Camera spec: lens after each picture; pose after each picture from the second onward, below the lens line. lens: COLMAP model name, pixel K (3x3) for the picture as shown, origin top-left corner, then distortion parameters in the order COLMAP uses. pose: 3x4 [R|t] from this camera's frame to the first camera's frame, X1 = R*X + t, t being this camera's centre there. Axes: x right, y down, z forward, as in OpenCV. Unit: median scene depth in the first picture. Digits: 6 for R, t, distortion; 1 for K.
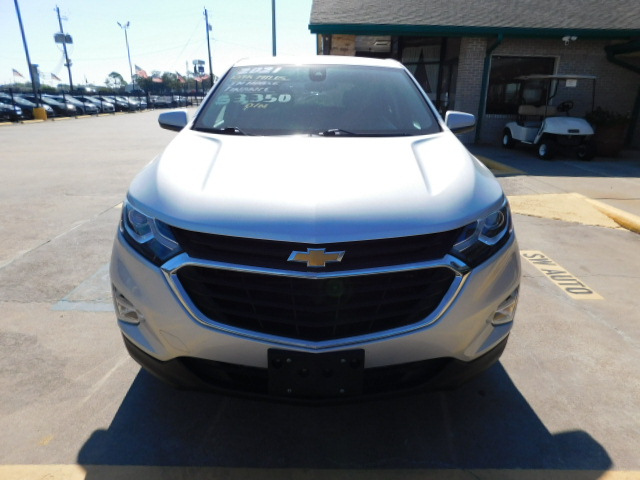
lens RADIAL K [[421.8, 0, 320.4], [0, 421.8, 243.7], [0, 0, 1]] dist [-0.068108, 0.051914]
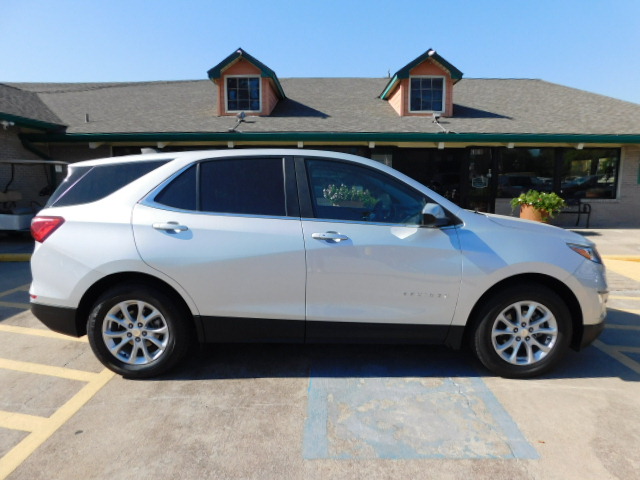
lens RADIAL K [[421.8, 0, 319.1], [0, 421.8, 244.0], [0, 0, 1]] dist [-0.068108, 0.051914]
pose [[0.010224, -0.160047, 0.987056, -0.403882], [0.333956, 0.930977, 0.147495, -0.139120], [-0.942533, 0.328125, 0.062967, 0.359148]]
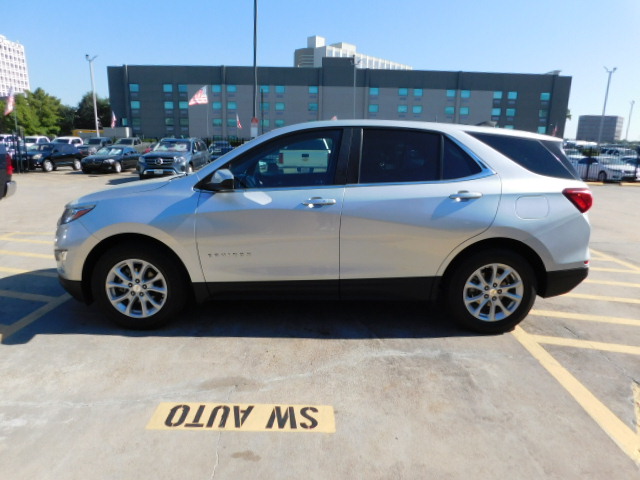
lens RADIAL K [[421.8, 0, 323.0], [0, 421.8, 241.2], [0, 0, 1]] dist [-0.068108, 0.051914]
pose [[0.009693, 0.217689, -0.975970, 0.425600], [-0.353153, 0.913866, 0.200329, -0.135005], [0.935515, 0.342725, 0.085736, 0.357522]]
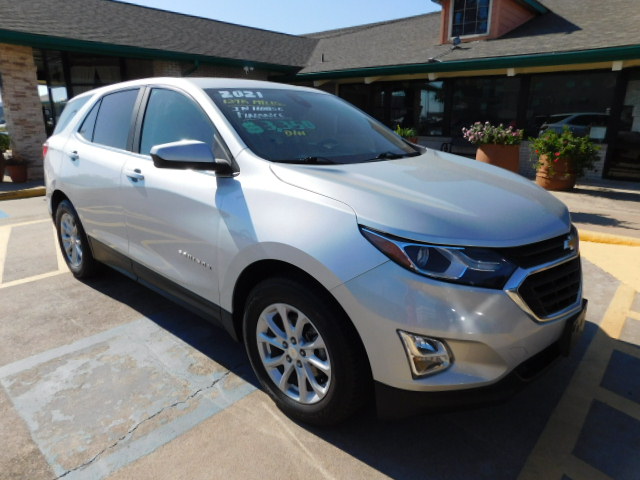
lens RADIAL K [[421.8, 0, 321.0], [0, 421.8, 237.7], [0, 0, 1]] dist [-0.068108, 0.051914]
pose [[0.667807, -0.212181, 0.713452, -0.223666], [0.253502, 0.966041, 0.050017, -0.037351], [-0.699836, 0.147460, 0.698917, 0.092724]]
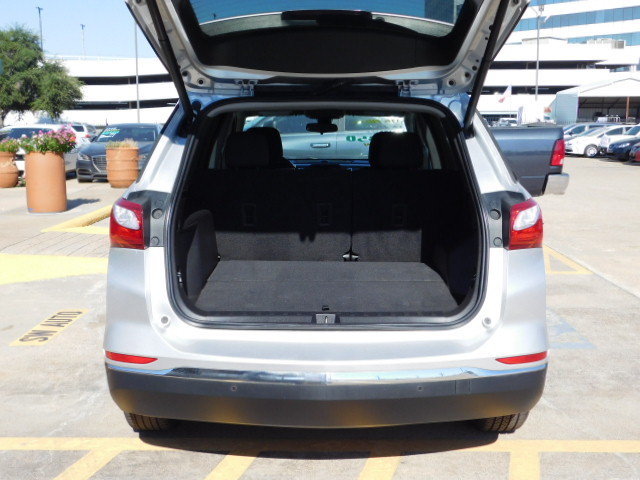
lens RADIAL K [[758.0, 0, 322.0], [0, 758.0, 245.9], [0, 0, 1]] dist [-0.000388, 0.000000]
pose [[-0.999924, -0.010719, 0.006121, -0.004309], [-0.006426, 0.875453, 0.483261, -0.315524], [-0.010539, 0.483185, -0.875455, 0.854369]]
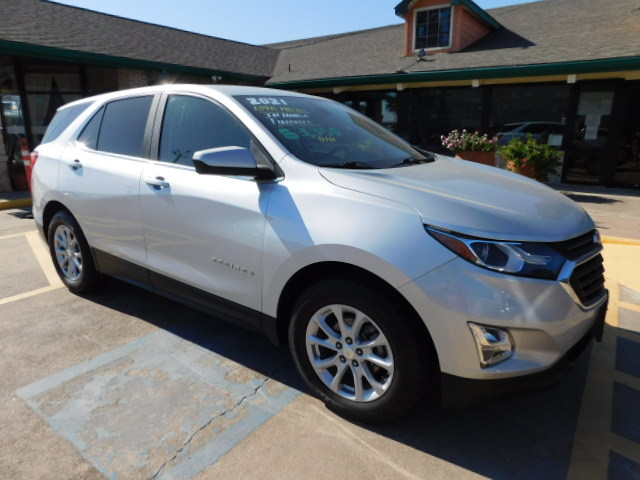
lens RADIAL K [[421.8, 0, 320.6], [0, 421.8, 238.8], [0, 0, 1]] dist [-0.068108, 0.051914]
pose [[0.586786, -0.215507, 0.780538, -0.257597], [0.275849, 0.959477, 0.057537, -0.046558], [-0.761308, 0.181549, 0.622455, 0.123826]]
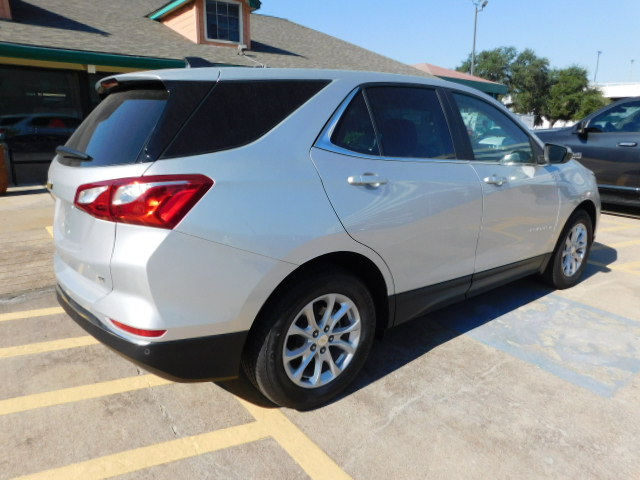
lens RADIAL K [[436.8, 0, 320.2], [0, 436.8, 245.4], [0, 0, 1]] dist [-0.053032, 0.028654]
pose [[-0.602385, -0.234925, 0.762852, -0.261523], [0.247949, 0.853357, 0.458589, -0.222918], [-0.758718, 0.465395, -0.455800, 0.615946]]
